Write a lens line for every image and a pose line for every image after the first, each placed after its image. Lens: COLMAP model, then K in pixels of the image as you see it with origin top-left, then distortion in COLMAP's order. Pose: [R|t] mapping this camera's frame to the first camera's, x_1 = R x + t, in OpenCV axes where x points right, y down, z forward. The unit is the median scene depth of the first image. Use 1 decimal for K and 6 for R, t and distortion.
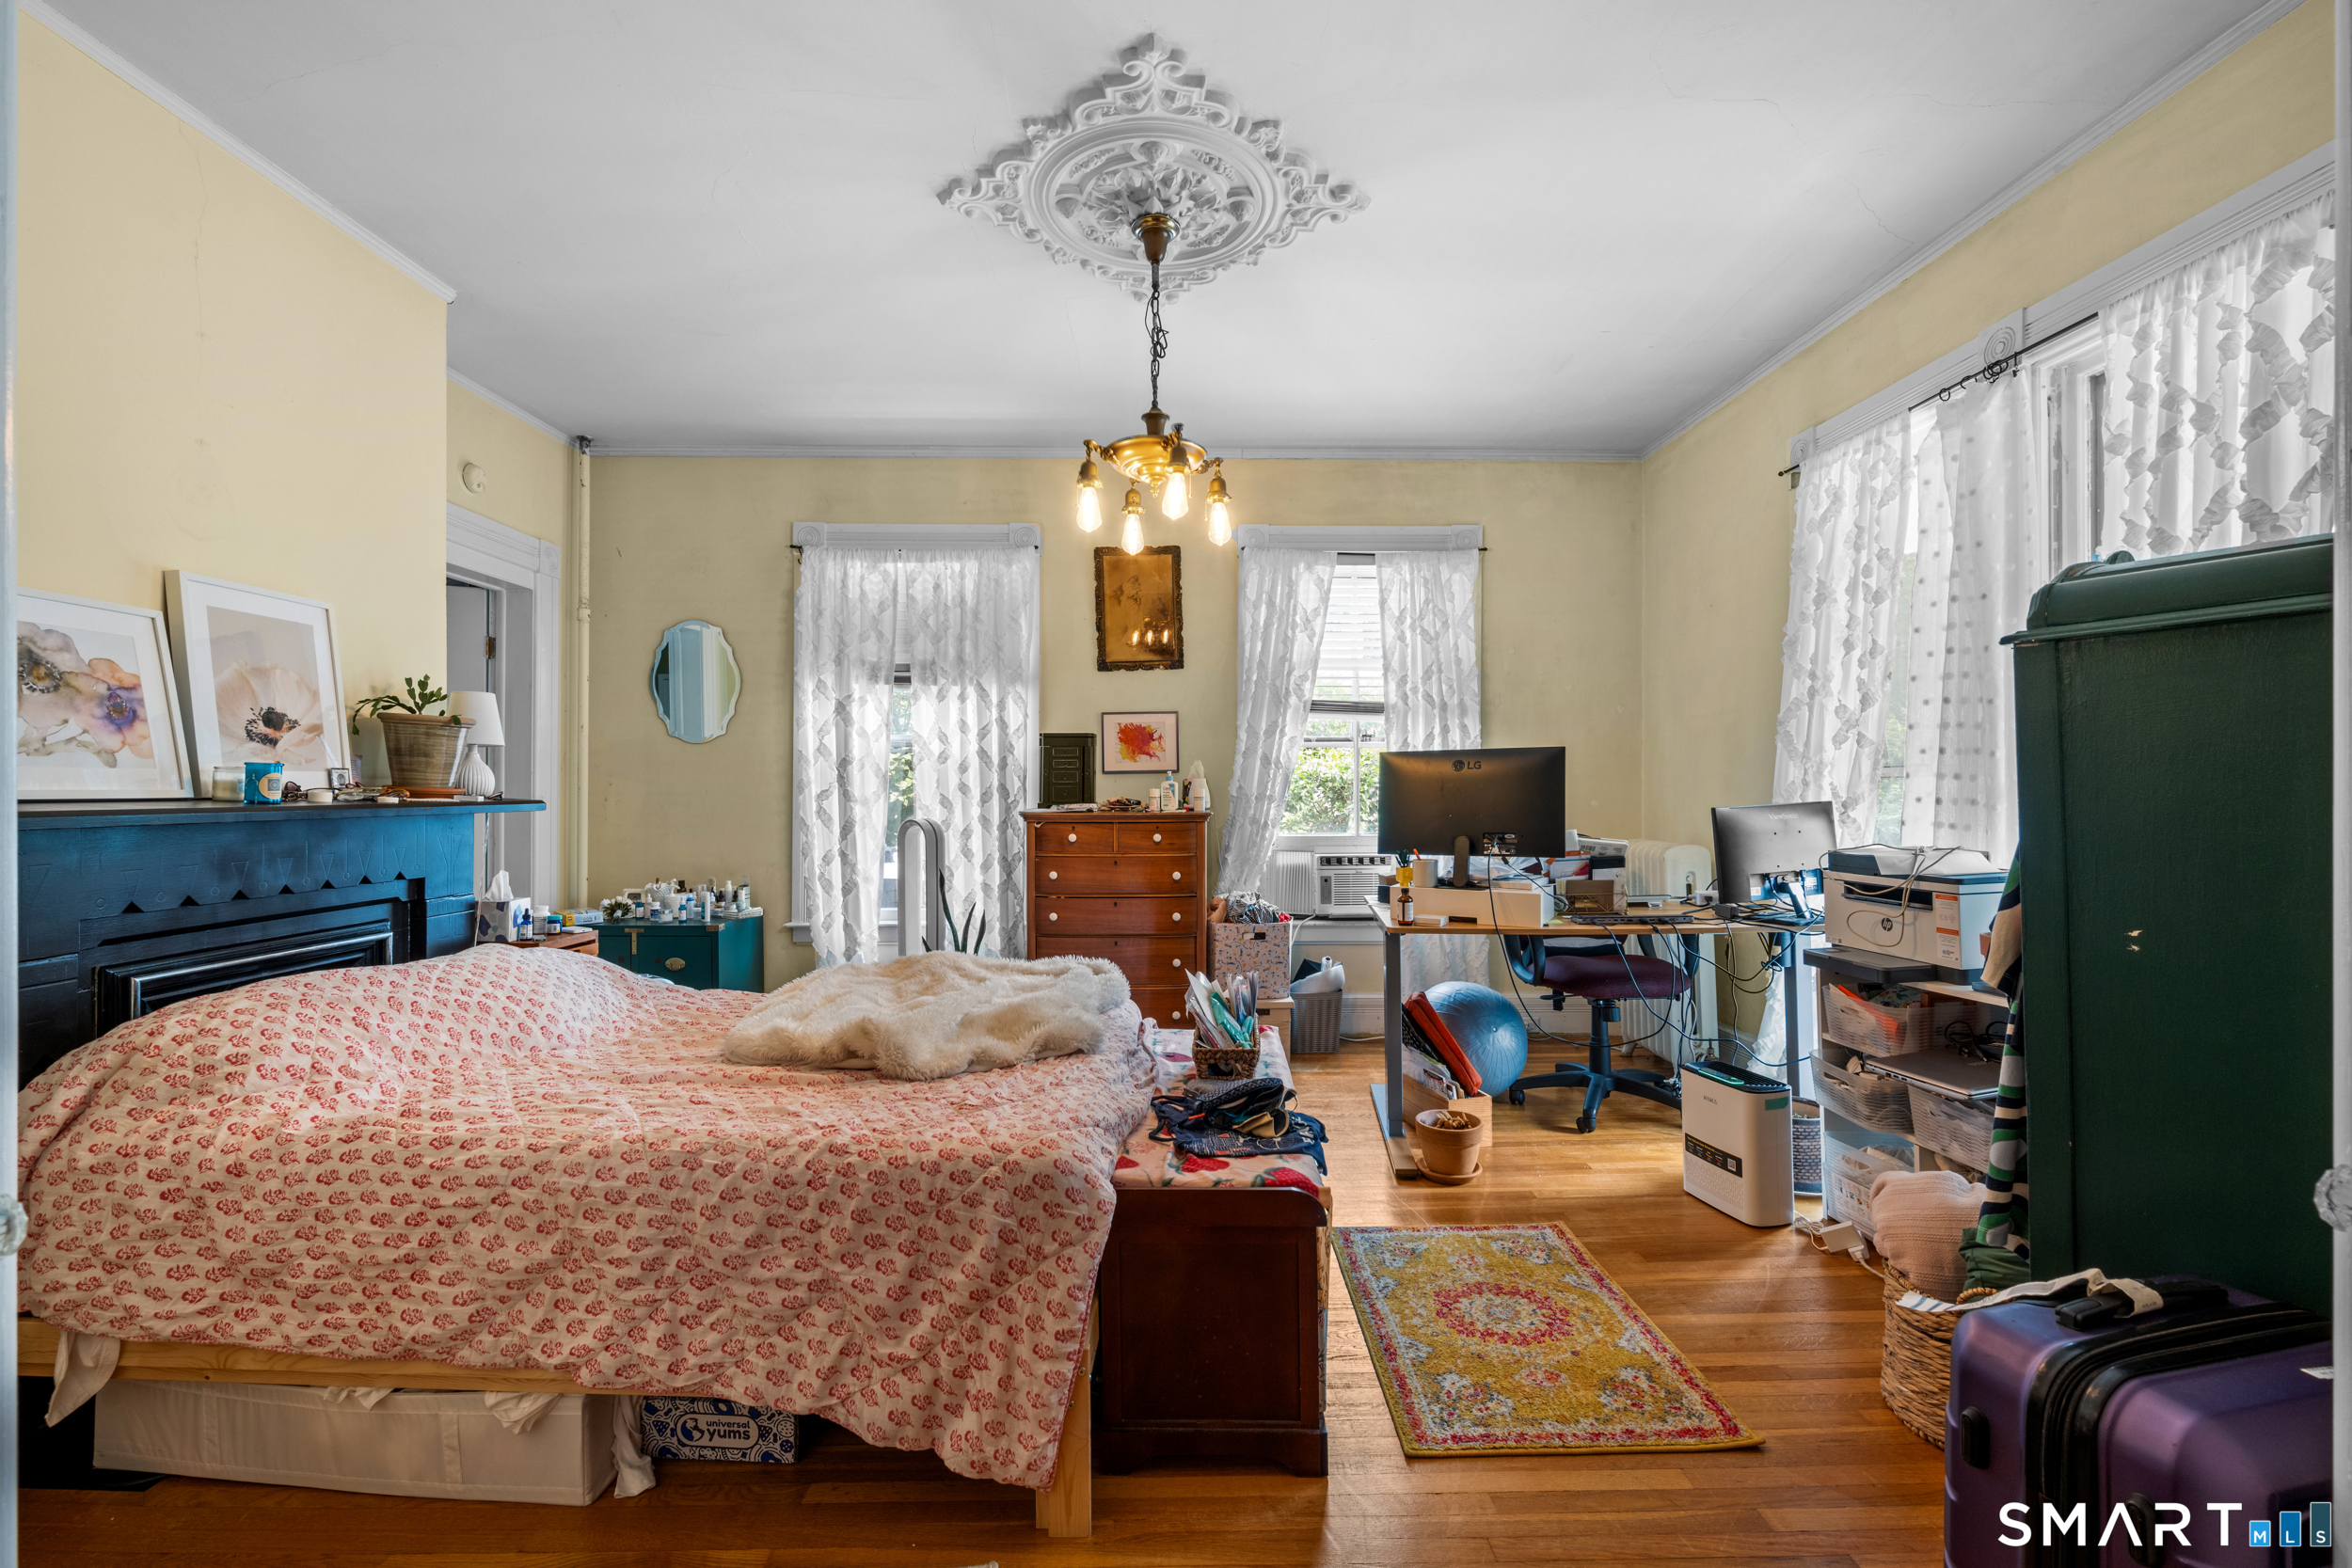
lens RADIAL K [[998.0, 0, 1183.2], [0, 998.0, 783.7], [0, 0, 1]] dist [-0.000243, -0.000027]
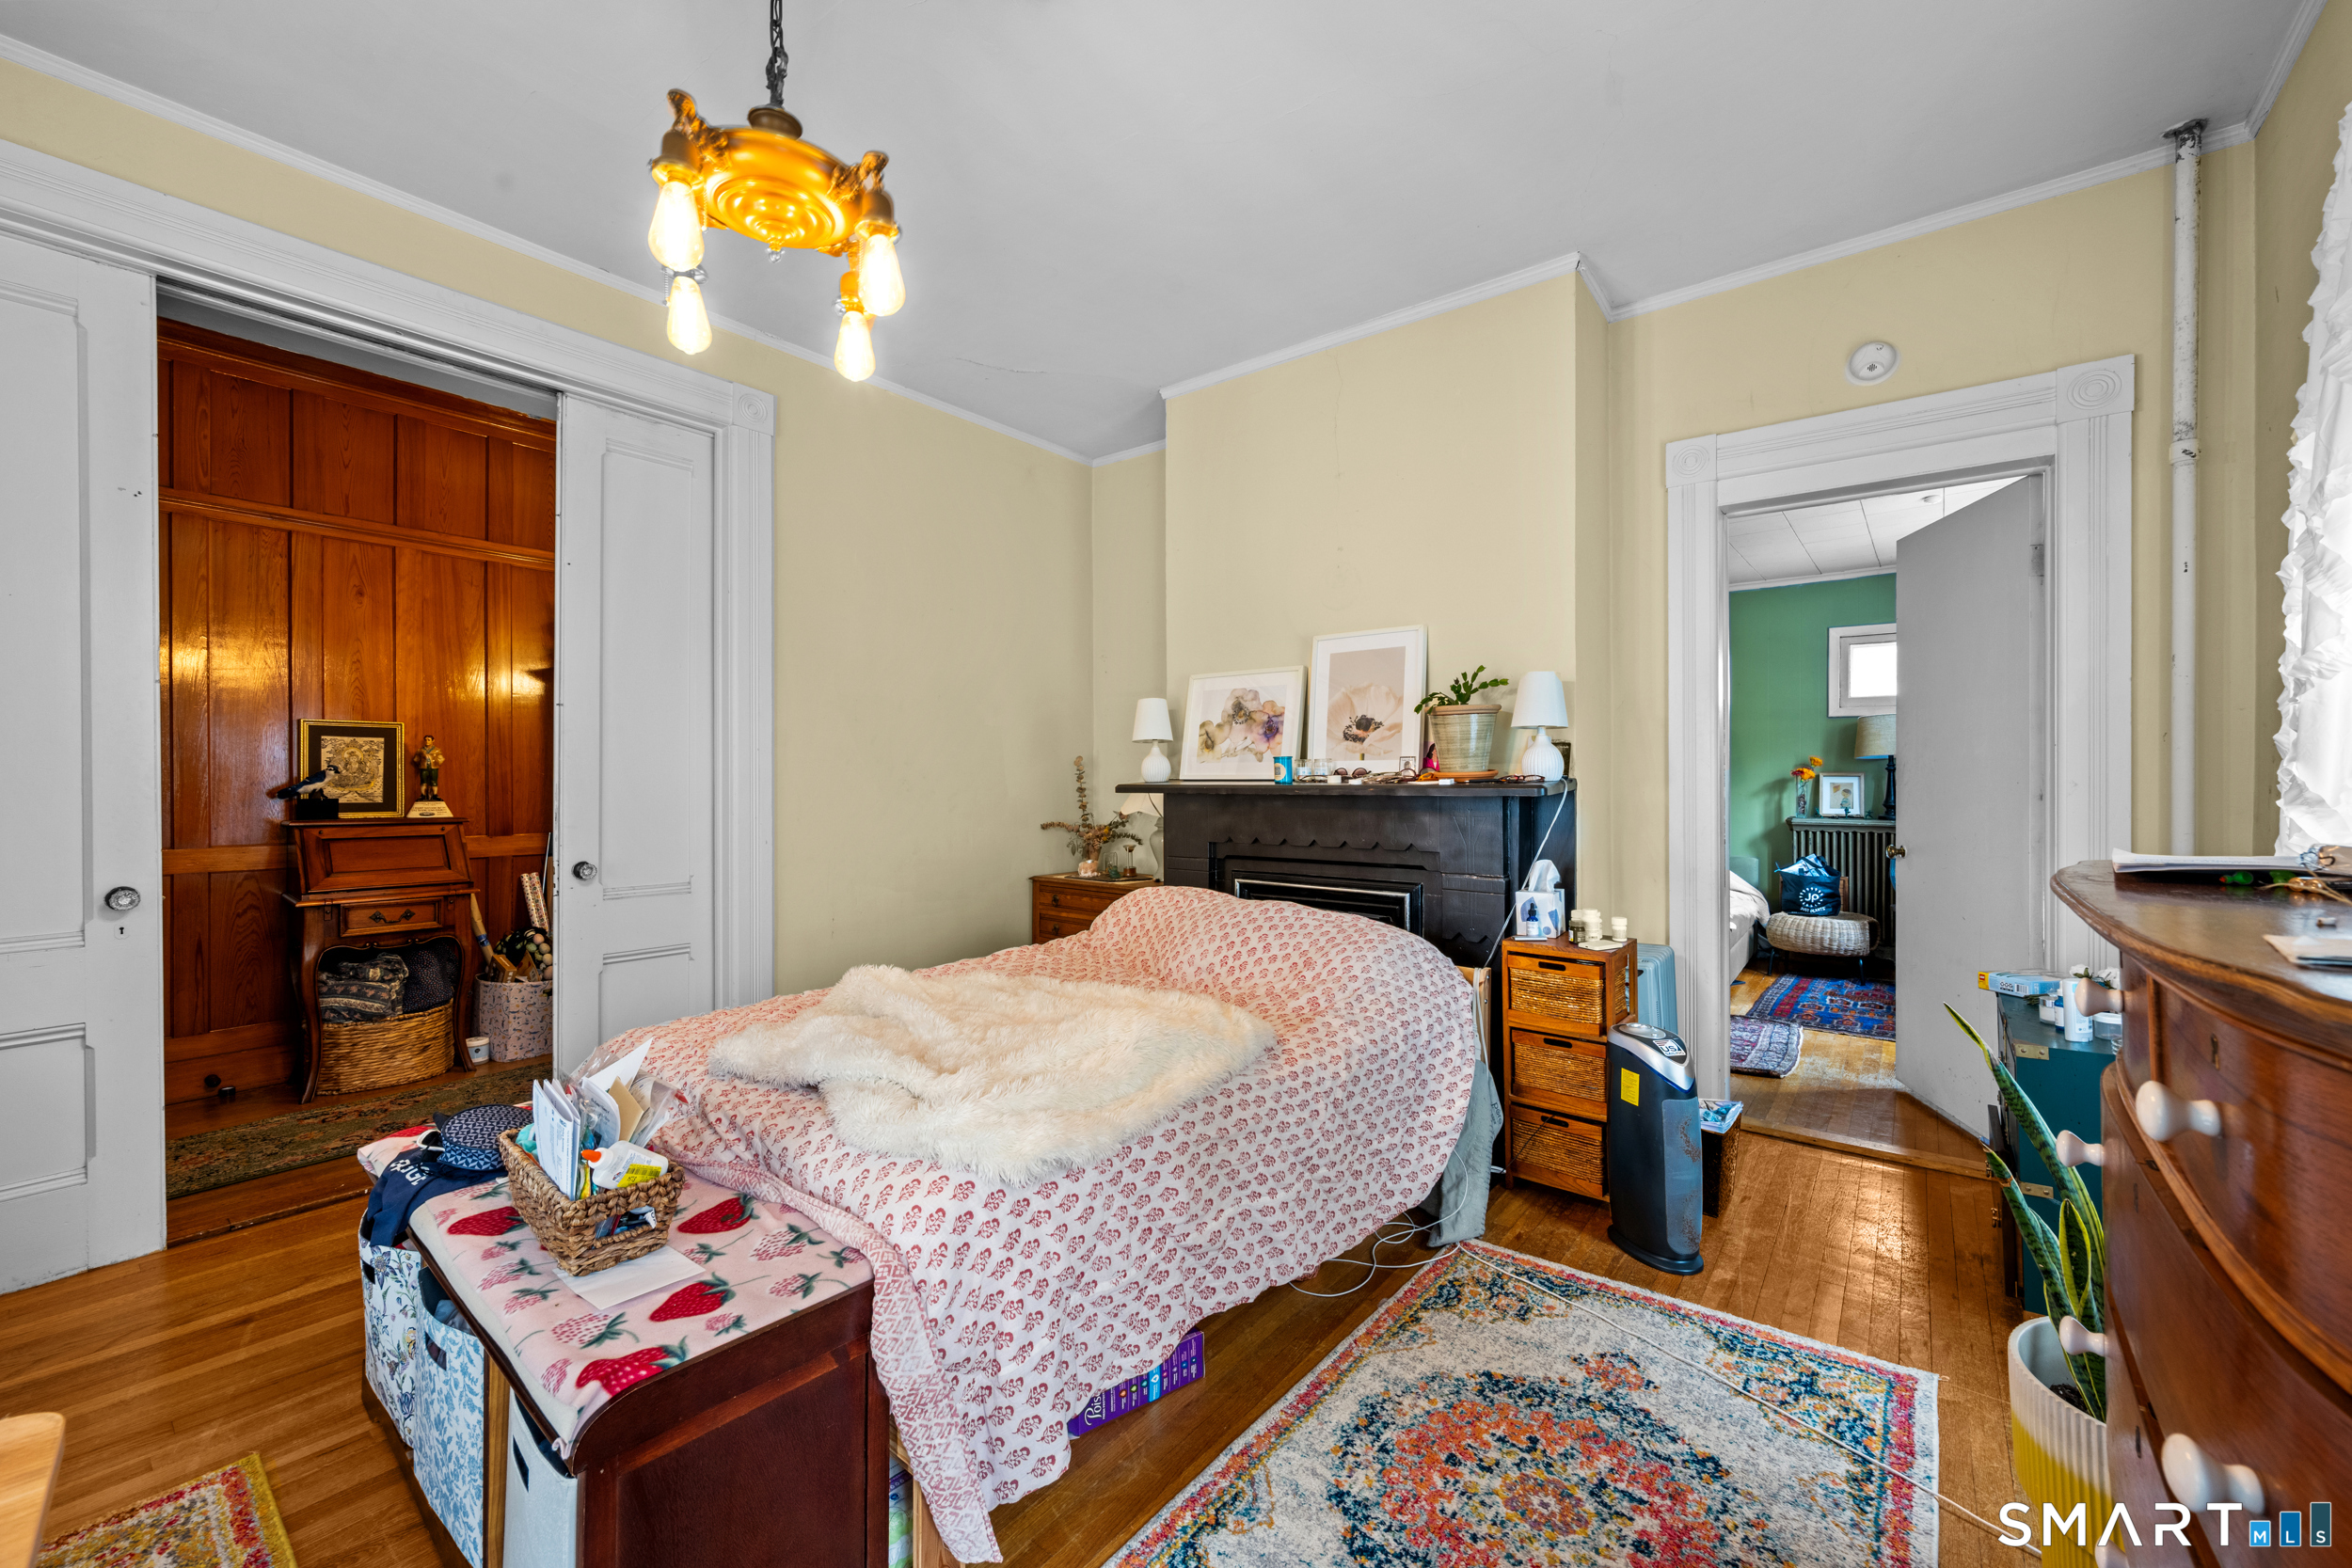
lens RADIAL K [[924.4, 0, 1177.0], [0, 924.4, 787.9], [0, 0, 1]] dist [-0.000313, 0.000131]
pose [[-0.641289, 0.000102, -0.767300, 0.251378], [-0.001070, 0.999999, 0.001027, 0.024989], [0.767299, 0.001479, -0.641288, 1.648883]]
